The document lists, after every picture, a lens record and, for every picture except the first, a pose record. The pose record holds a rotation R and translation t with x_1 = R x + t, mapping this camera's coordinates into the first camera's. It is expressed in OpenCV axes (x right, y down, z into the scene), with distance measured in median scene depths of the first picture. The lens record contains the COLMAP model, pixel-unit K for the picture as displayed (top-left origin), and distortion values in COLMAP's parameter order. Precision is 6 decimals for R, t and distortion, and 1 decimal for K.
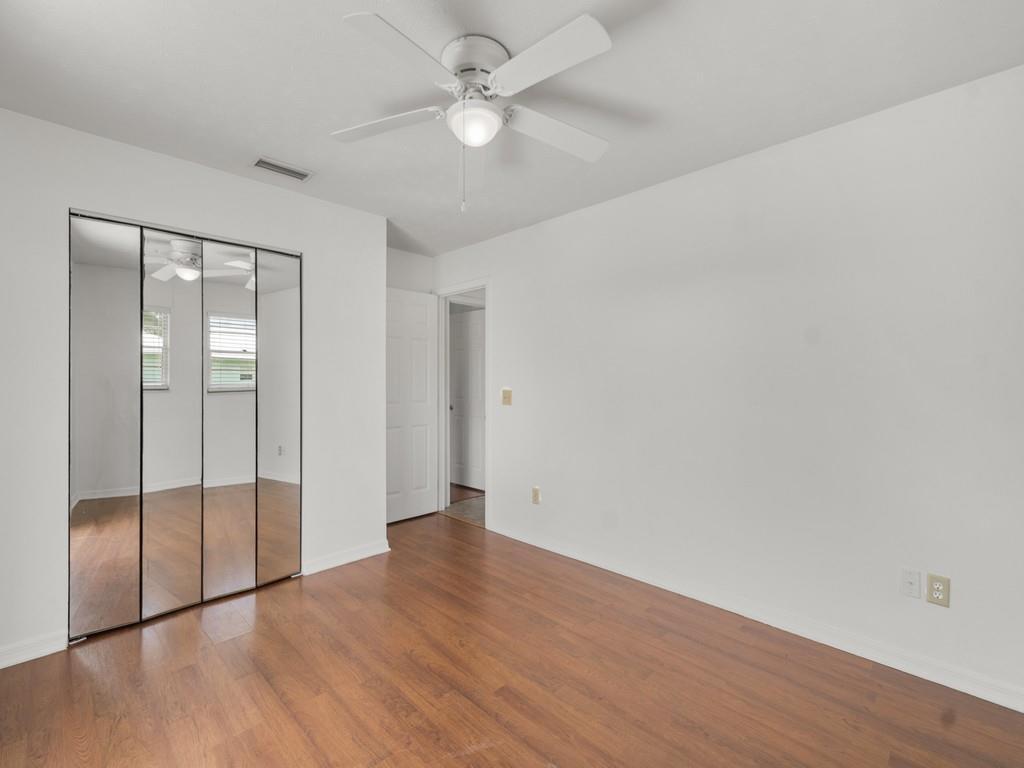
lens RADIAL K [[442.7, 0, 494.8], [0, 442.7, 381.1], [0, 0, 1]] dist [0.001080, -0.000068]
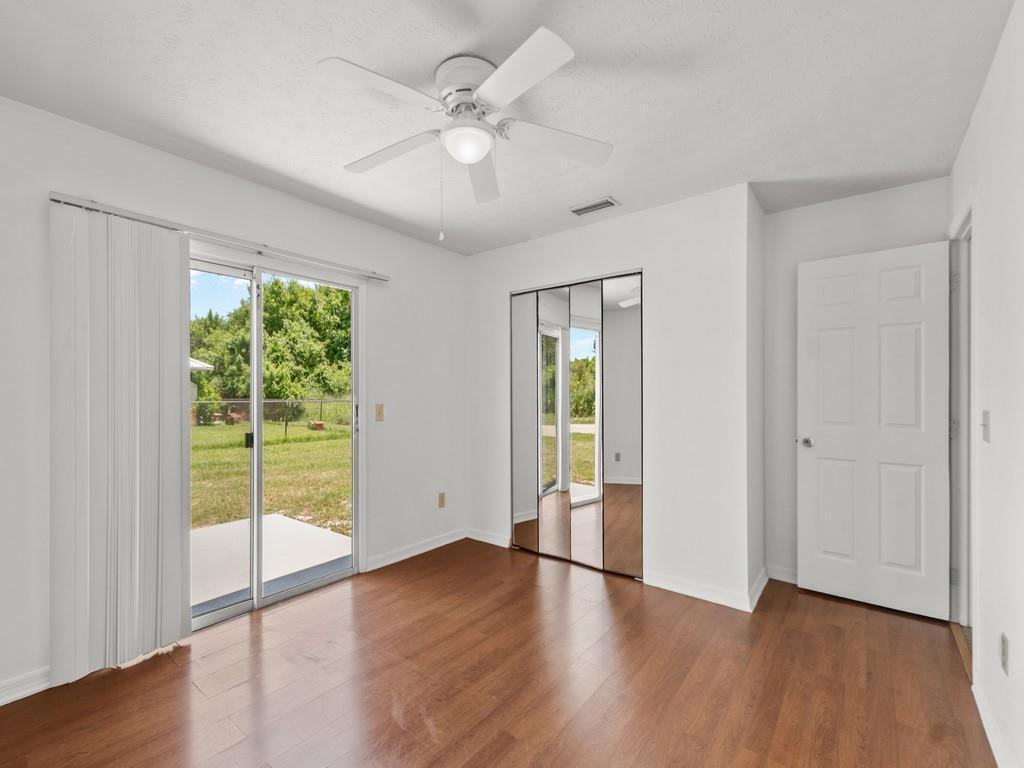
lens RADIAL K [[454.4, 0, 493.5], [0, 454.4, 401.0], [0, 0, 1]] dist [0.000844, -0.000110]
pose [[0.105411, 0.016640, -0.994289, 0.868291], [0.008579, 0.999808, 0.017642, -0.007877], [0.994392, -0.010390, 0.105248, 0.821703]]
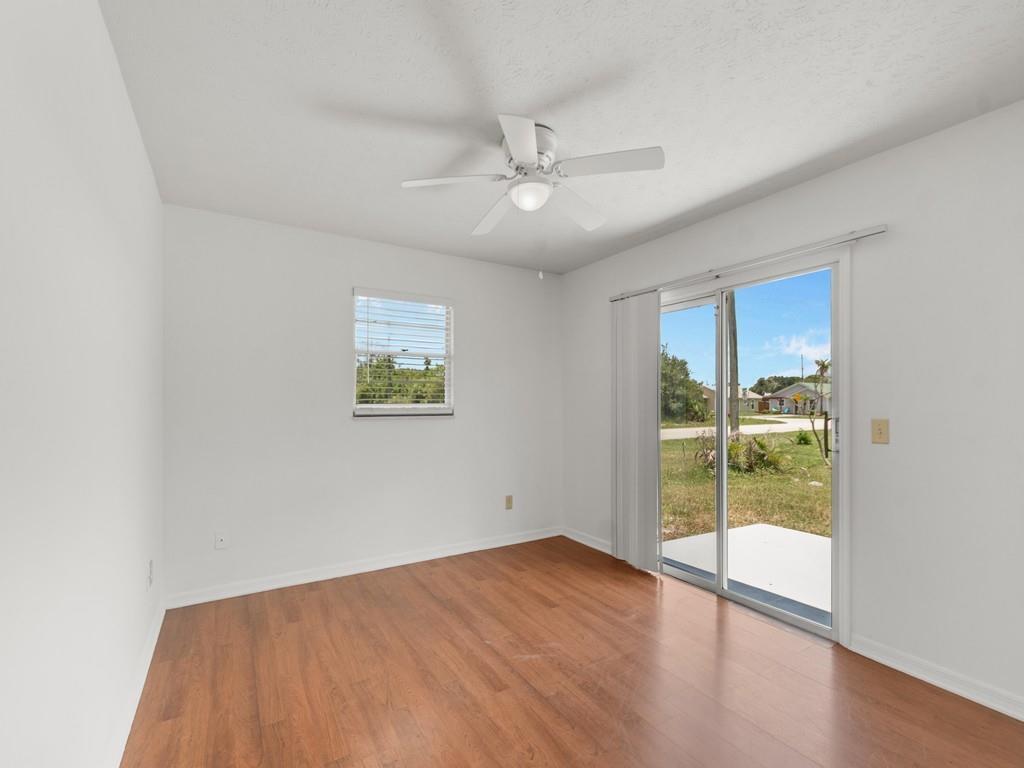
lens RADIAL K [[448.3, 0, 482.4], [0, 448.3, 401.4], [0, 0, 1]] dist [-0.000405, -0.000003]
pose [[-0.962571, 0.000206, 0.271030, -0.222502], [-0.002660, 0.999944, -0.010207, 0.004425], [-0.271017, -0.010546, -0.962517, 1.942640]]
